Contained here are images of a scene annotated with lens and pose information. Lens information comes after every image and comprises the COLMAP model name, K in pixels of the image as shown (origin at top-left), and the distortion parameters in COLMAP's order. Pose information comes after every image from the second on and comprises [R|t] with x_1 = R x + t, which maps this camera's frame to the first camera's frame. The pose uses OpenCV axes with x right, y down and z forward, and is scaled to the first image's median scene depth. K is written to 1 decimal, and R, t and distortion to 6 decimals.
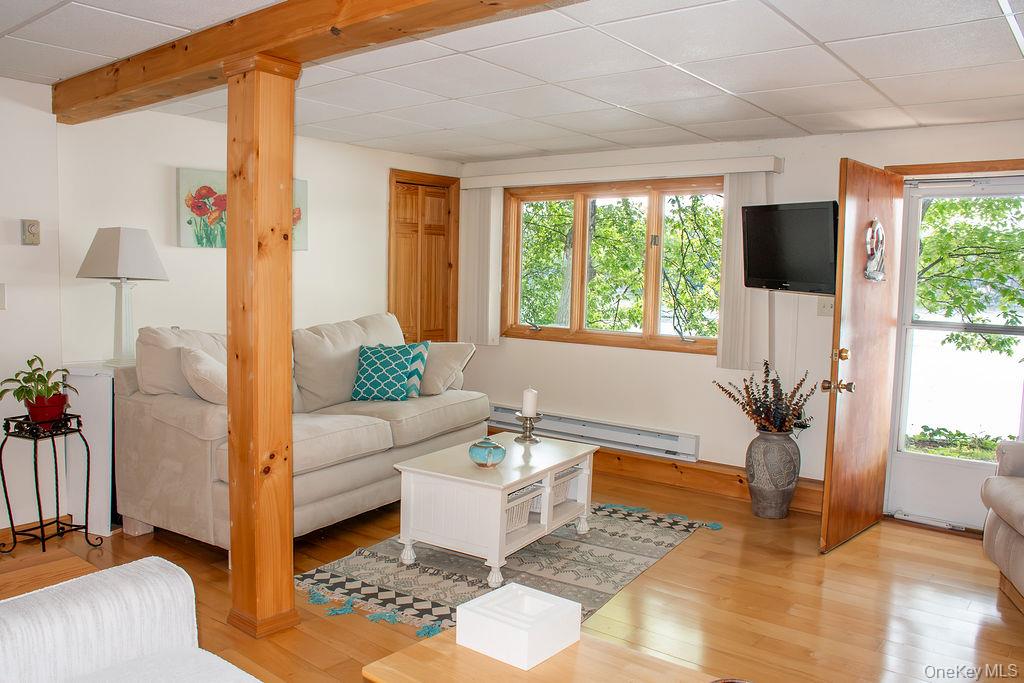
lens RADIAL K [[794.7, 0, 484.3], [0, 794.7, 340.4], [0, 0, 1]] dist [-0.136351, 0.099906]
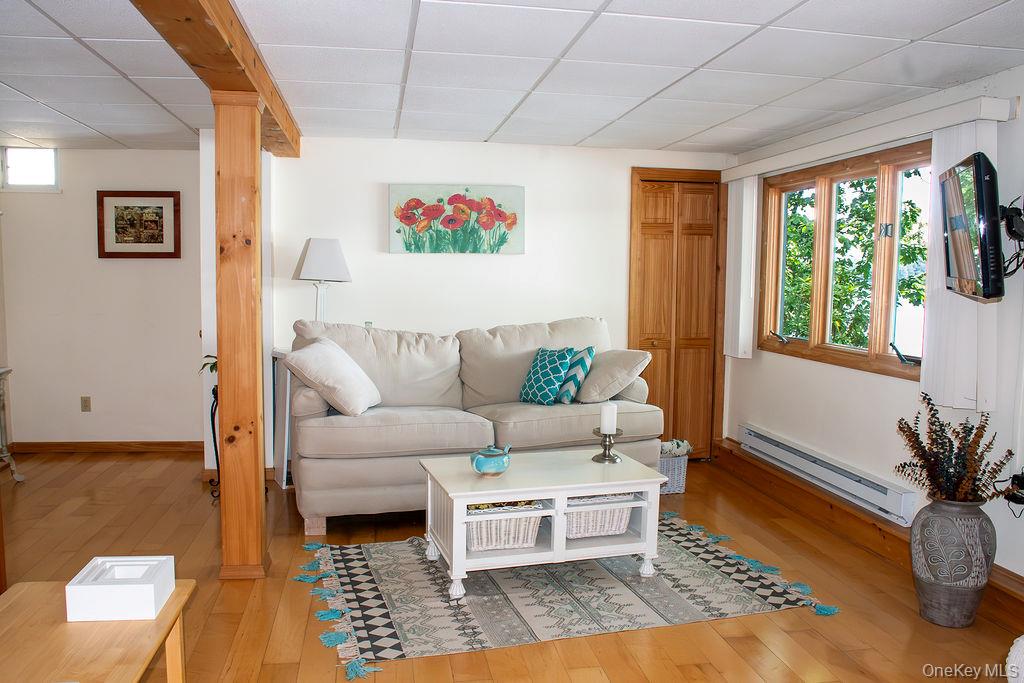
lens RADIAL K [[794.7, 0, 512.1], [0, 794.7, 345.0], [0, 0, 1]] dist [-0.136351, 0.099906]
pose [[0.765978, 0.045717, -0.641240, 0.495423], [-0.050825, 0.998653, 0.010488, -0.006502], [0.640855, 0.024557, 0.767269, 0.226004]]
